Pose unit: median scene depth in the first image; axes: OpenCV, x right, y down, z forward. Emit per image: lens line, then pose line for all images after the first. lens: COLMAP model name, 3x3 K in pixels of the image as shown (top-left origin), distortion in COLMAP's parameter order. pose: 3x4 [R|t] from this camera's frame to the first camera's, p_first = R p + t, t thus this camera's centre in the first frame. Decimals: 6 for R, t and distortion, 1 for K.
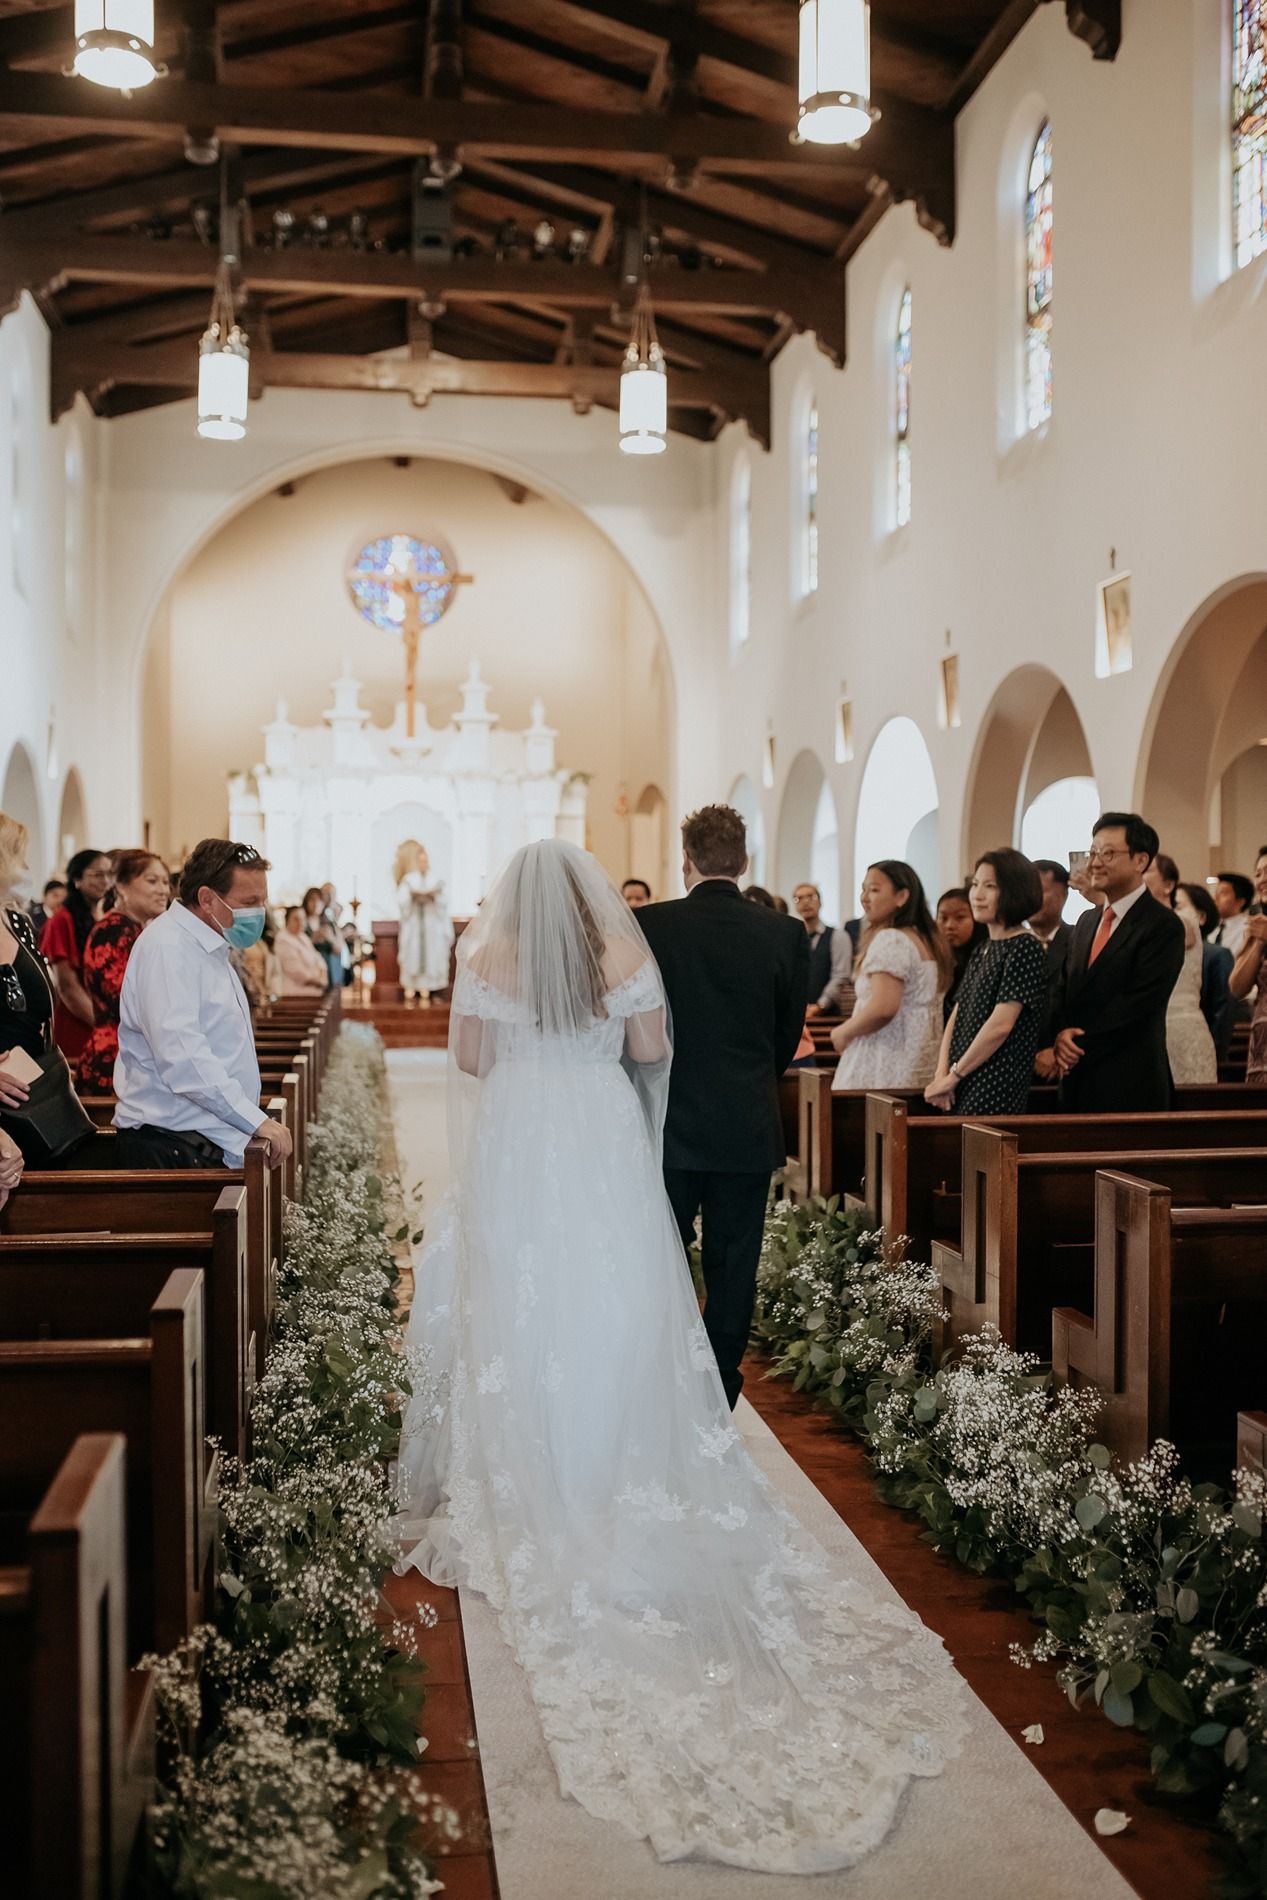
lens RADIAL K [[1865.9, 0, 634.4], [0, 1865.9, 1005.9], [0, 0, 1]] dist [-0.003352, 0.000152]
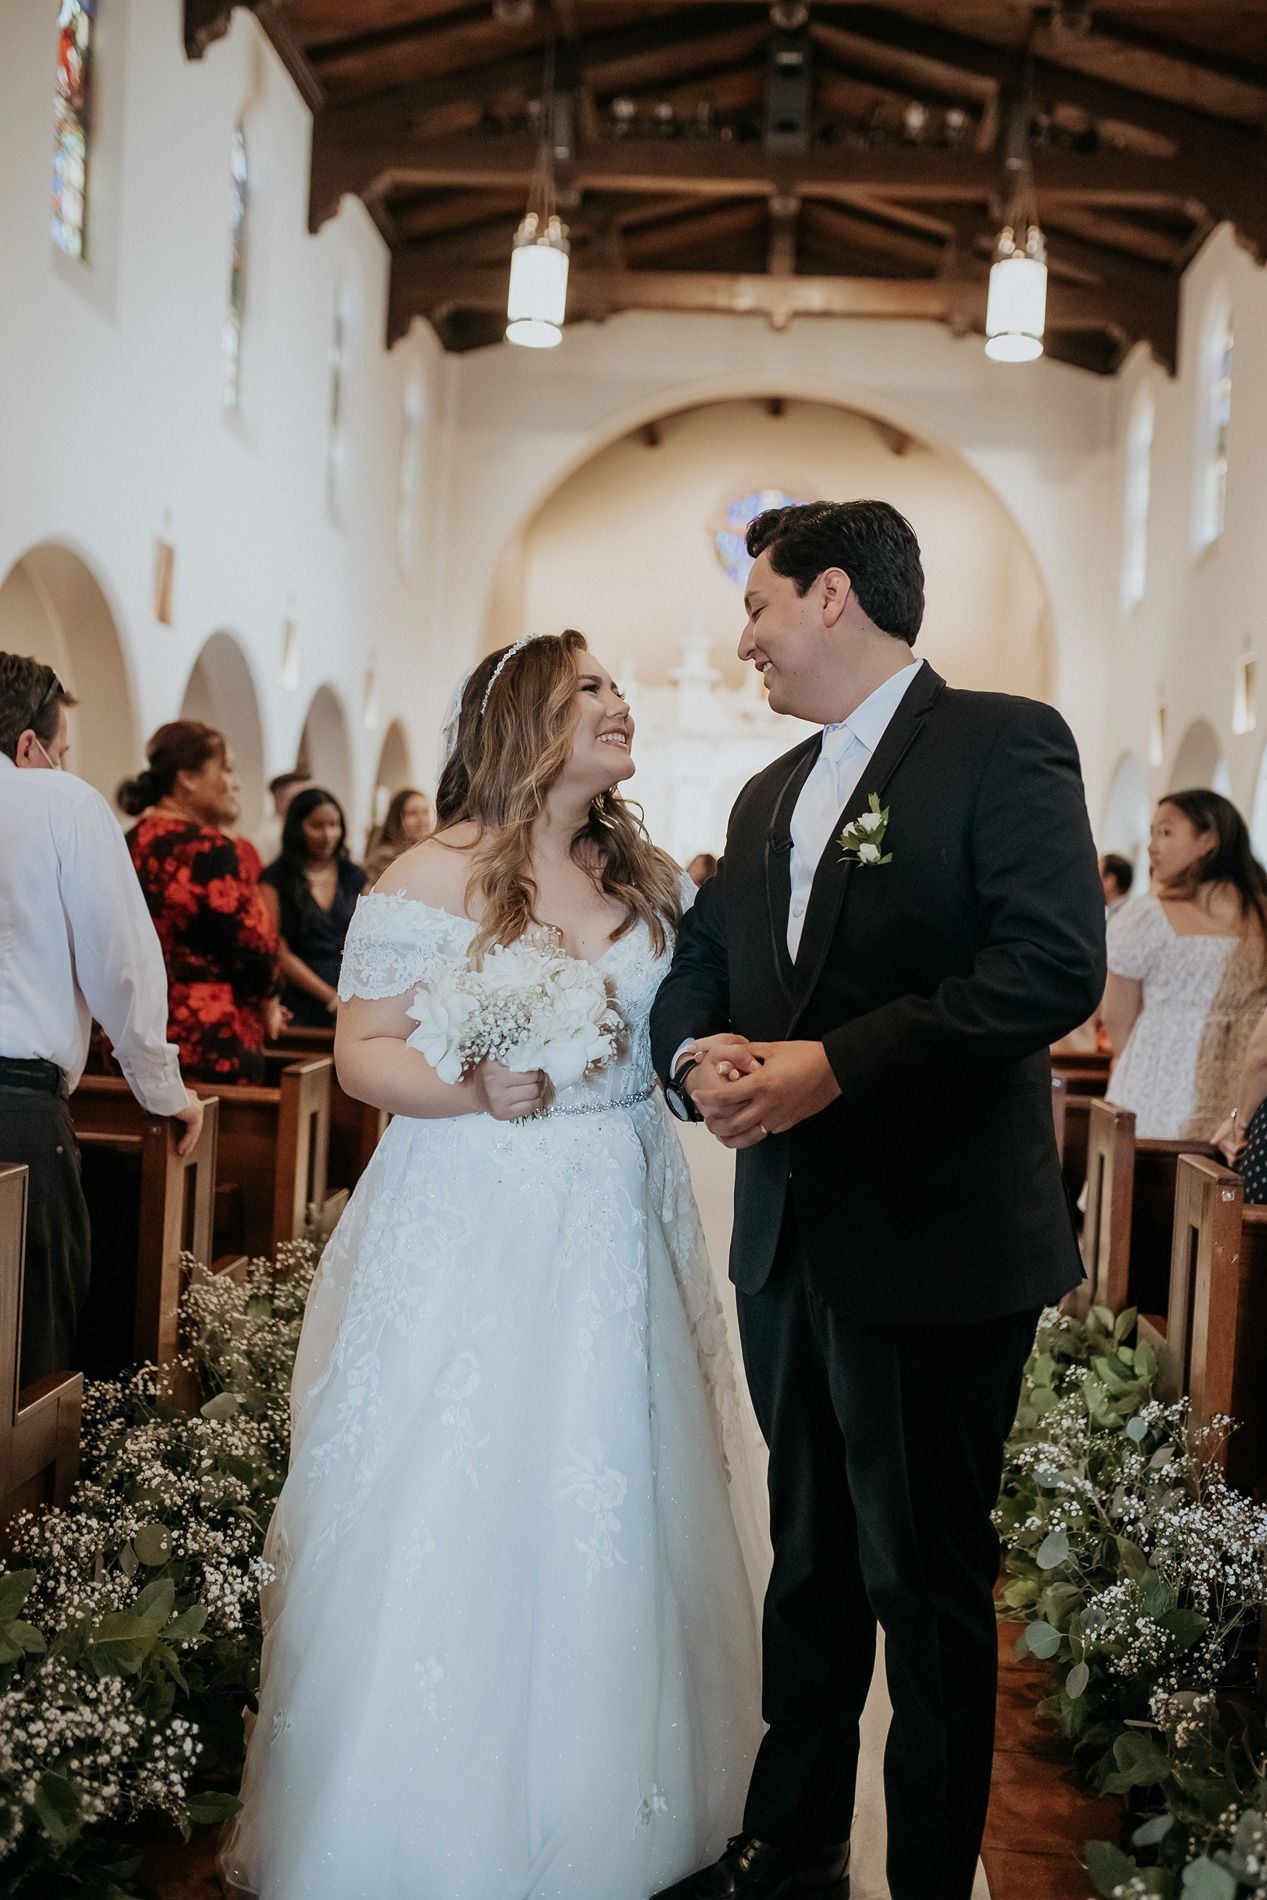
lens RADIAL K [[1863.2, 0, 633.5], [0, 1863.2, 950.0], [0, 0, 1]] dist [-0.005278, -0.008265]
pose [[0.976592, 0.053869, -0.208244, 0.023174], [-0.059155, 0.998063, -0.019237, 0.001225], [0.206804, 0.031106, 0.977888, 0.119521]]
